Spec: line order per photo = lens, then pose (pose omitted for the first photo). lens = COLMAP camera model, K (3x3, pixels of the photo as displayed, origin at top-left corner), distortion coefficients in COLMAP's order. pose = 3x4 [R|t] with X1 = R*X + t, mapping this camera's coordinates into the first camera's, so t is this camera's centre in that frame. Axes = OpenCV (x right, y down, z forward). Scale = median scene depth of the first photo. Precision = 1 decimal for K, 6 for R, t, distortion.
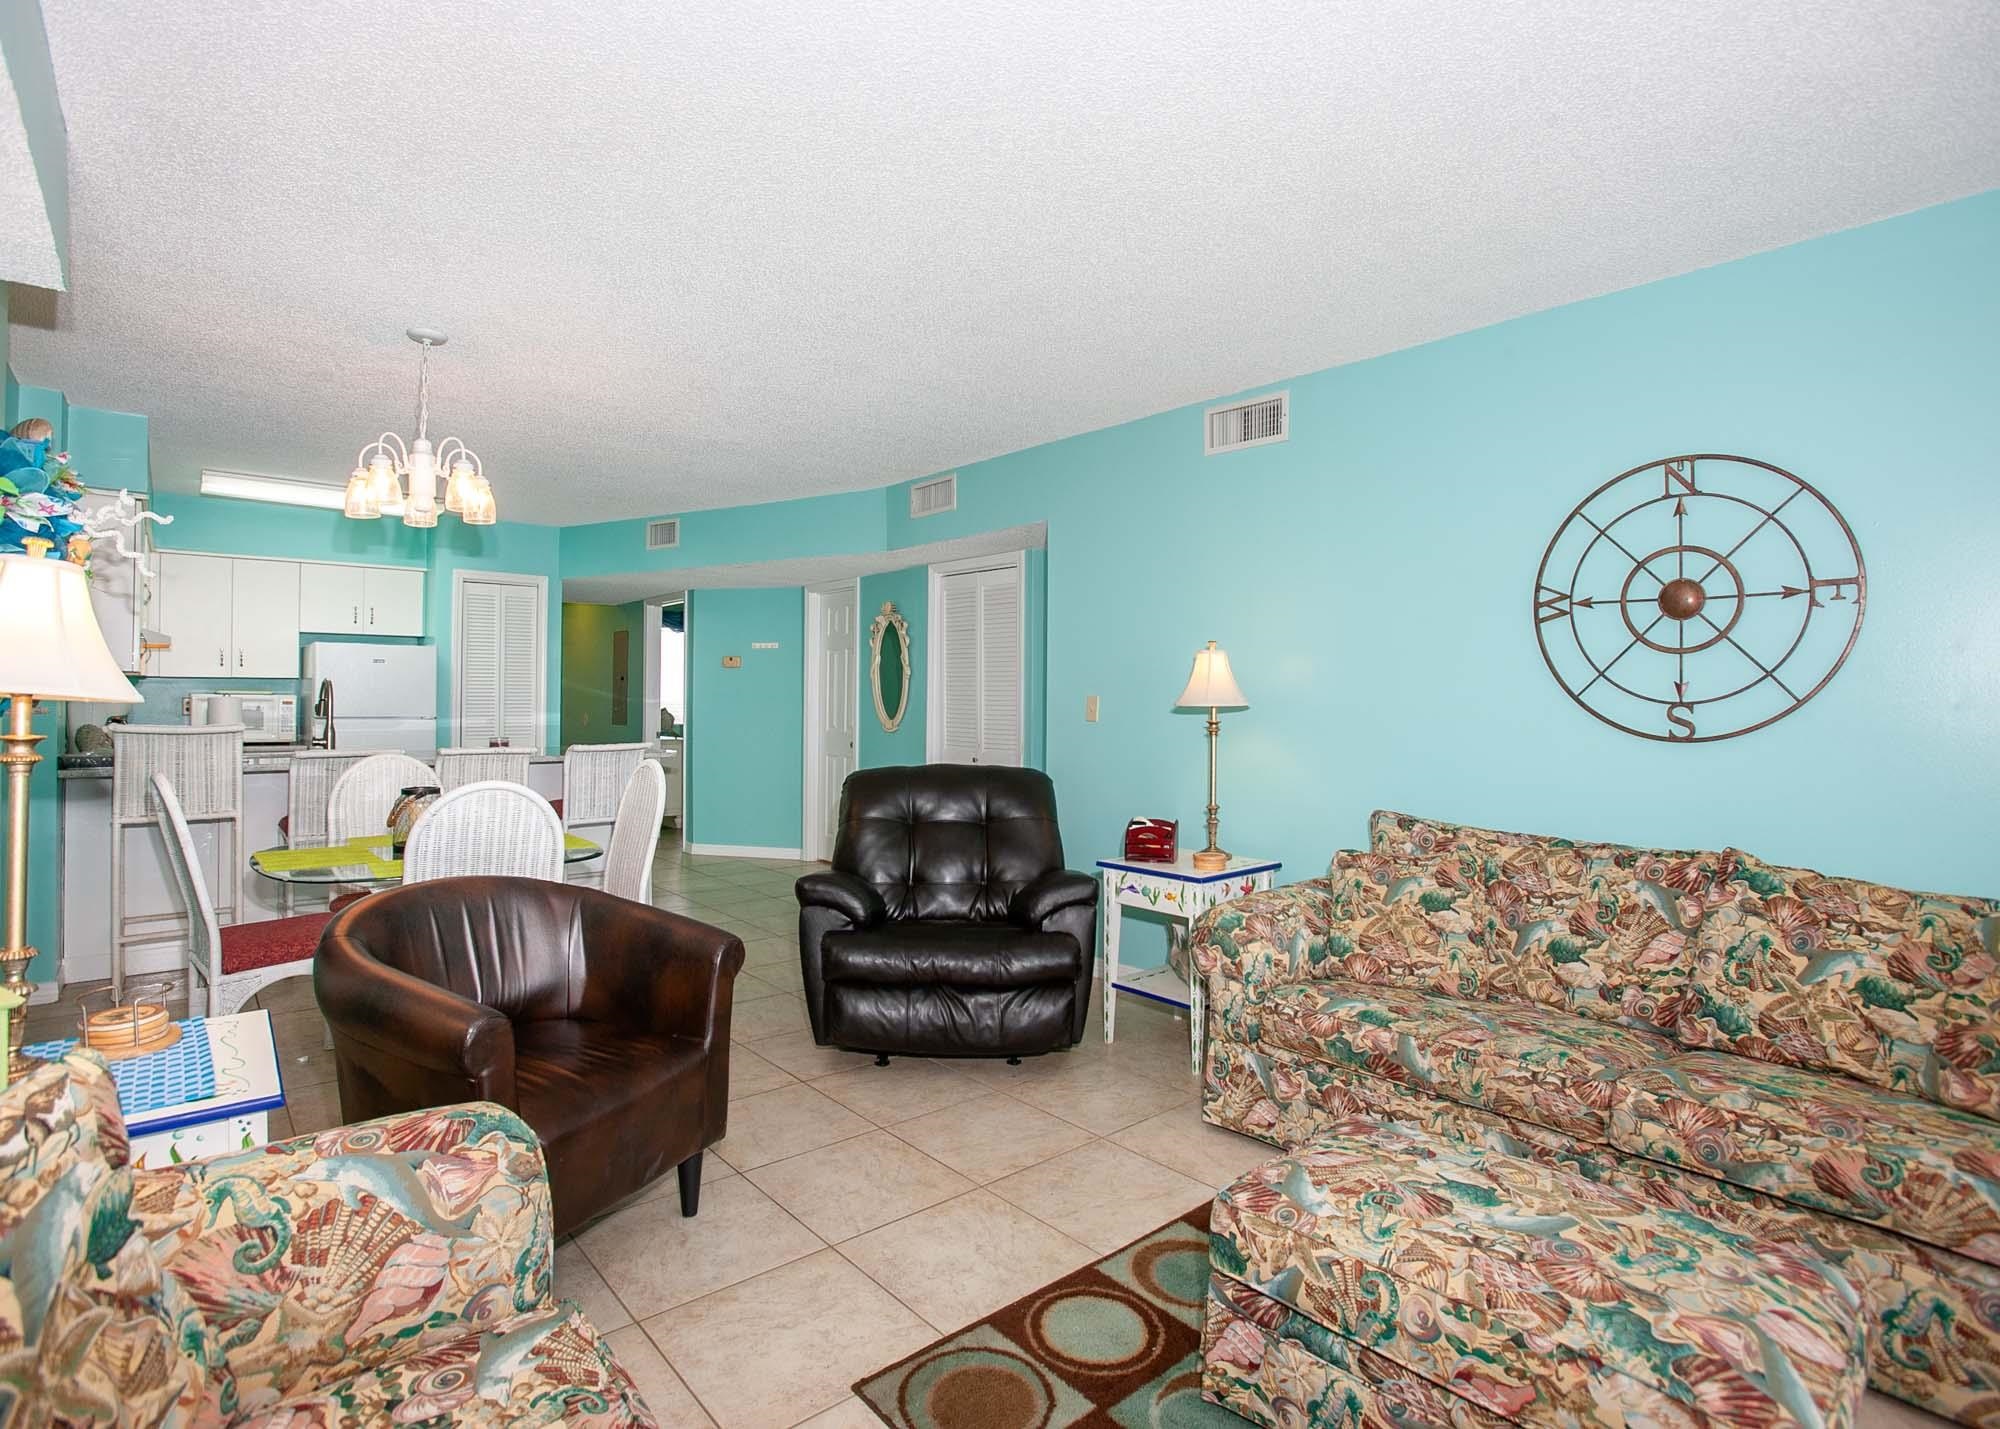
lens RADIAL K [[992.2, 0, 979.5], [0, 992.2, 688.6], [0, 0, 1]] dist [-0.070188, 0.026899]
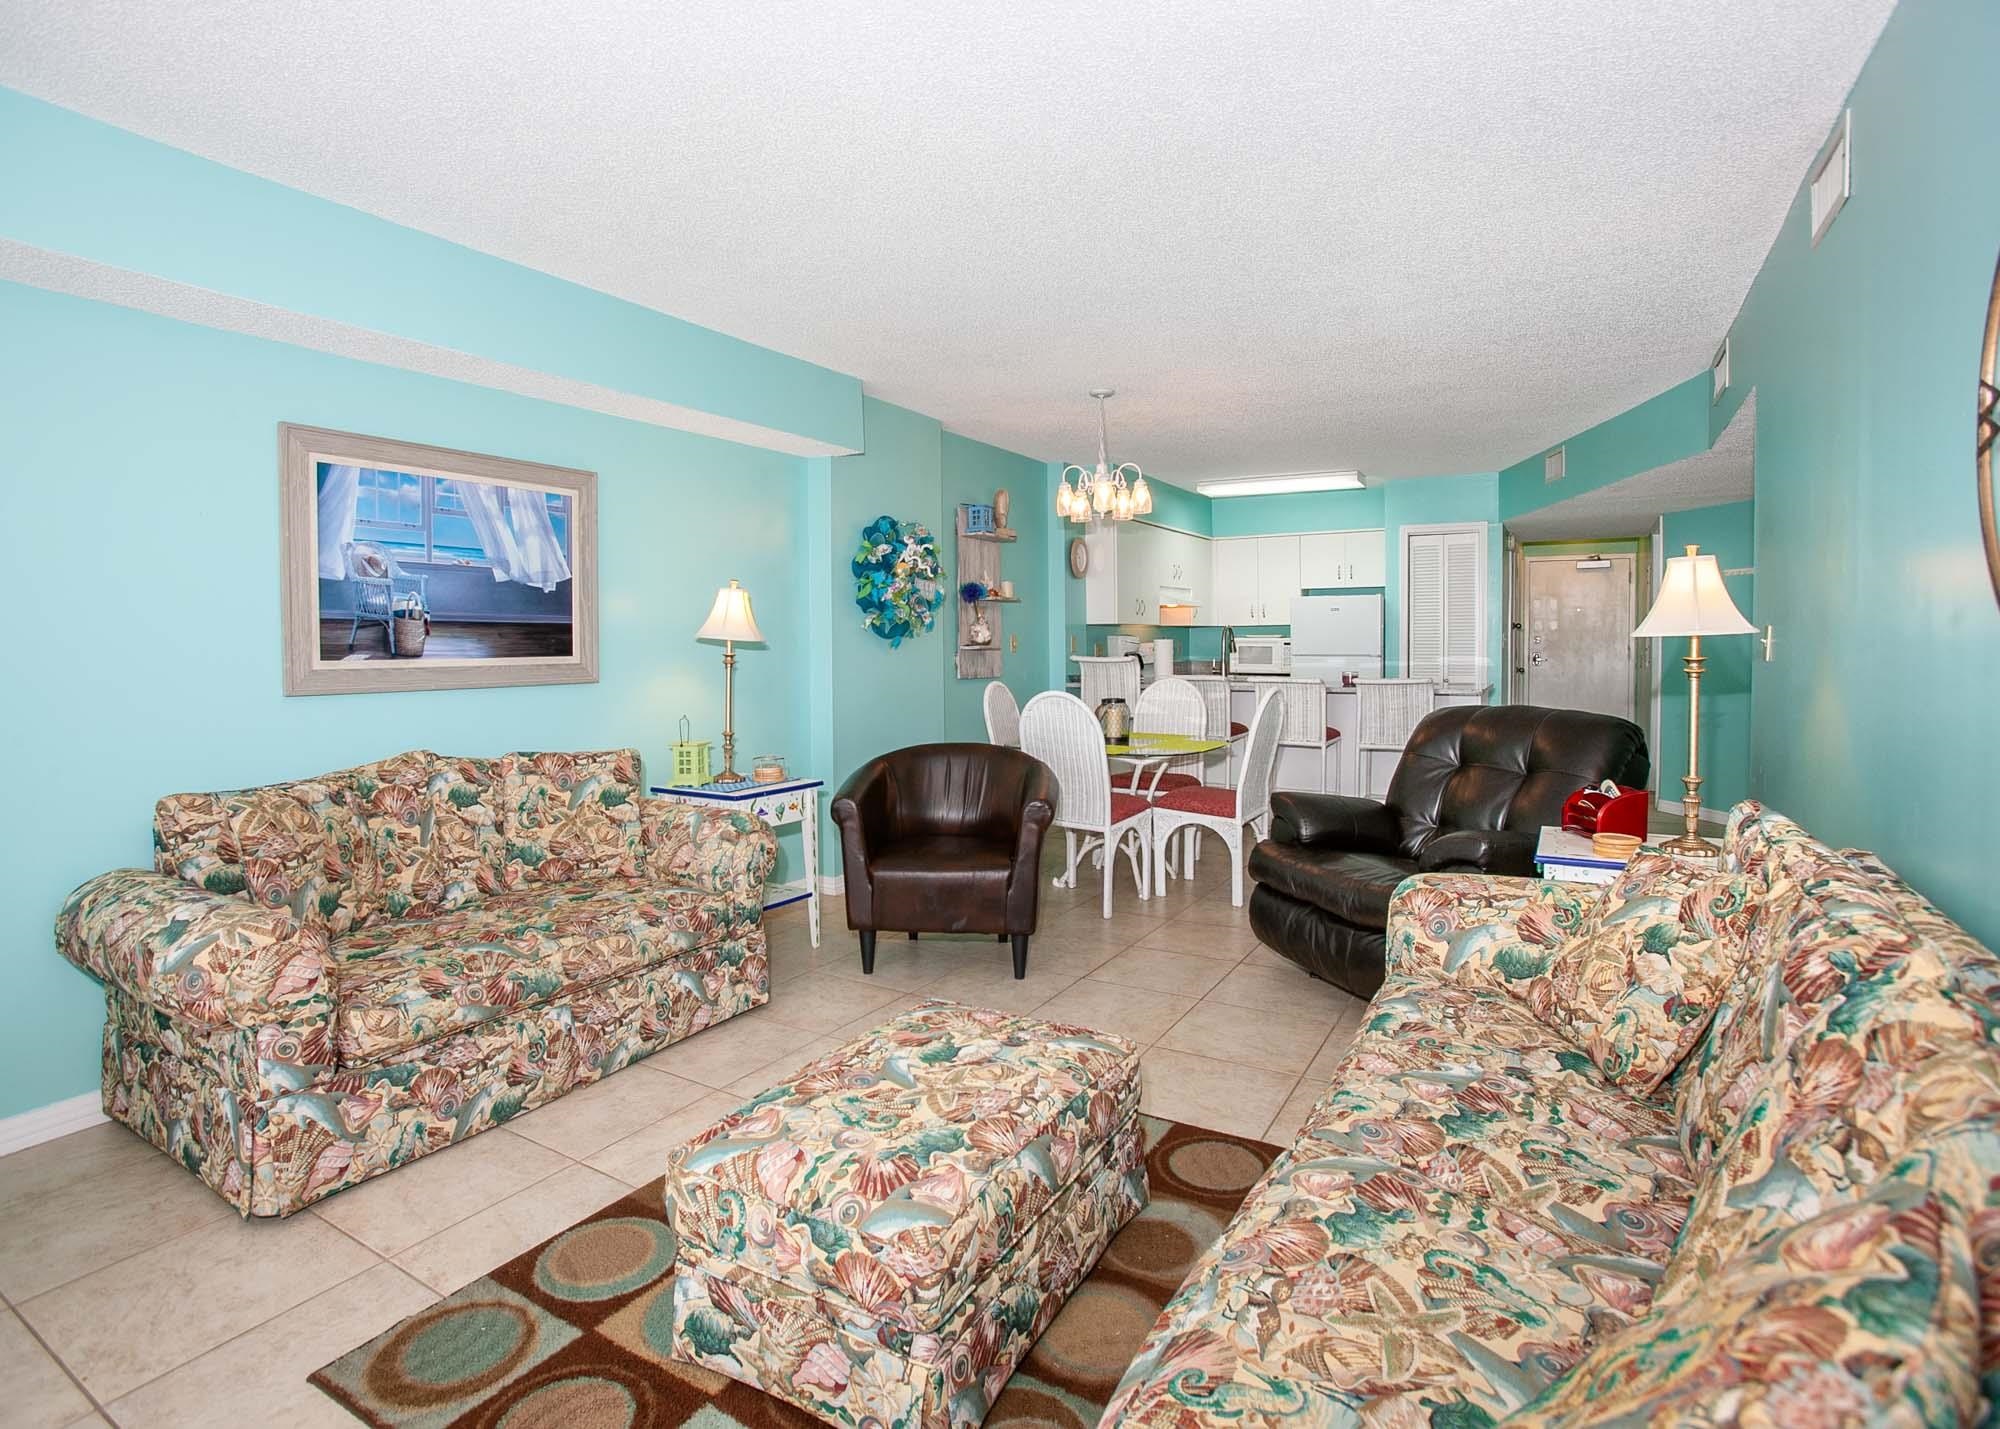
lens RADIAL K [[988.6, 0, 969.7], [0, 988.6, 670.3], [0, 0, 1]] dist [-0.091689, 0.049857]
pose [[0.307989, 0.019299, -0.951194, 1.041821], [0.019594, 0.999454, 0.026622, 0.019968], [0.951188, -0.026837, 0.307442, 0.436916]]
